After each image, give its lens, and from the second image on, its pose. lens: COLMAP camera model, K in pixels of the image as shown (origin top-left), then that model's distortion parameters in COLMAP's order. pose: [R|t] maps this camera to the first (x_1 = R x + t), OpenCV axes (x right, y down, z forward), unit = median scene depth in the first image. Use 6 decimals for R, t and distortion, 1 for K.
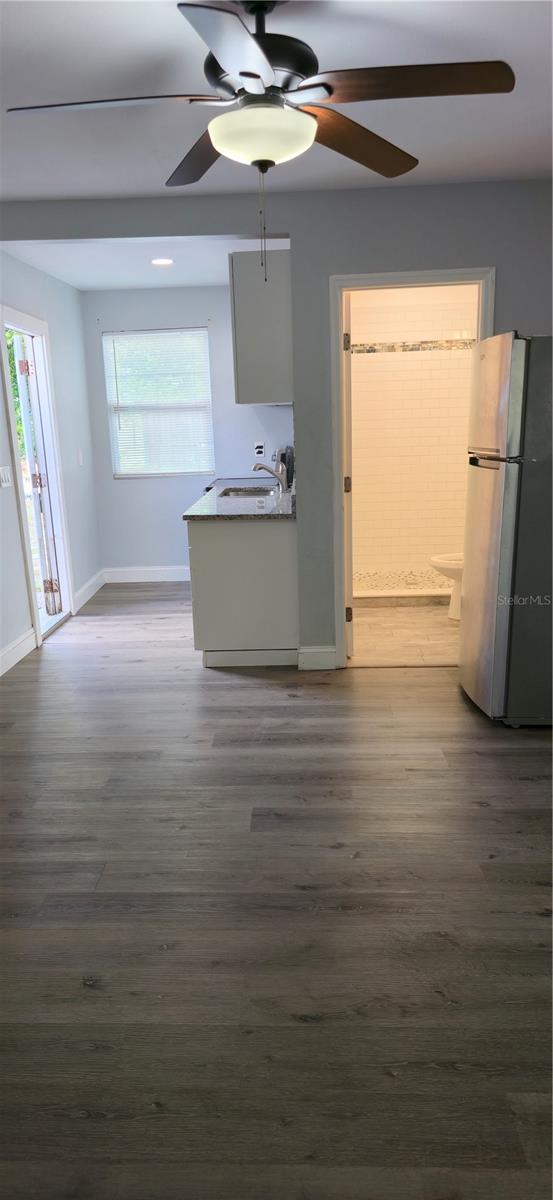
lens RADIAL K [[834.5, 0, 276.5], [0, 834.5, 600.0], [0, 0, 1]] dist [0.069728, 0.000927]
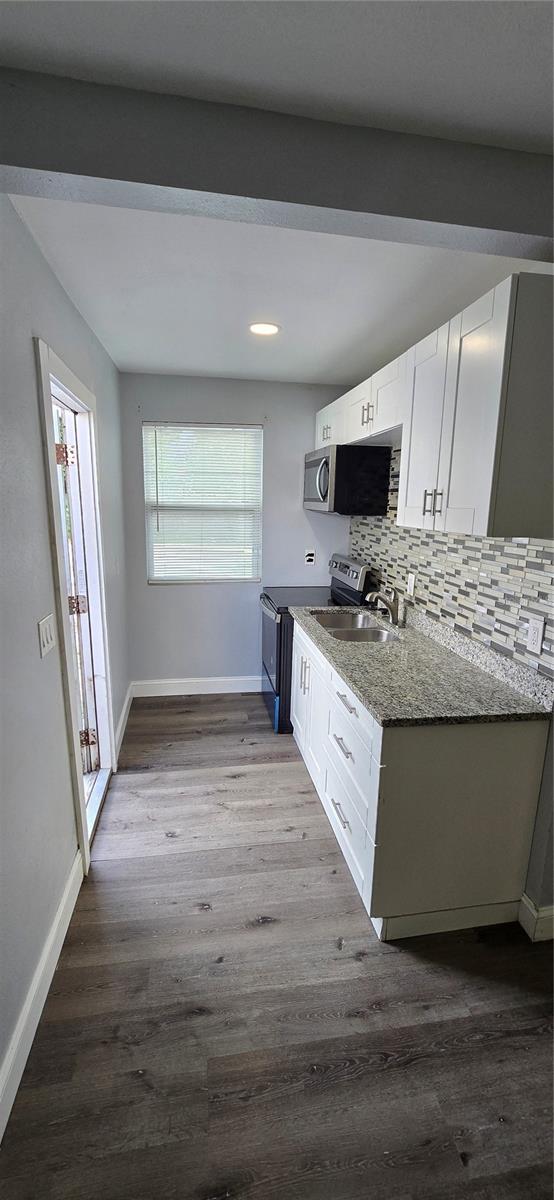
lens RADIAL K [[500.4, 0, 277.0], [0, 500.4, 600.0], [0, 0, 1]] dist [-0.001551, -0.000027]
pose [[0.976813, 0.010085, 0.213858, -0.198361], [-0.006123, 0.999797, -0.019180, -0.135693], [-0.214008, 0.017425, 0.976677, 0.514770]]
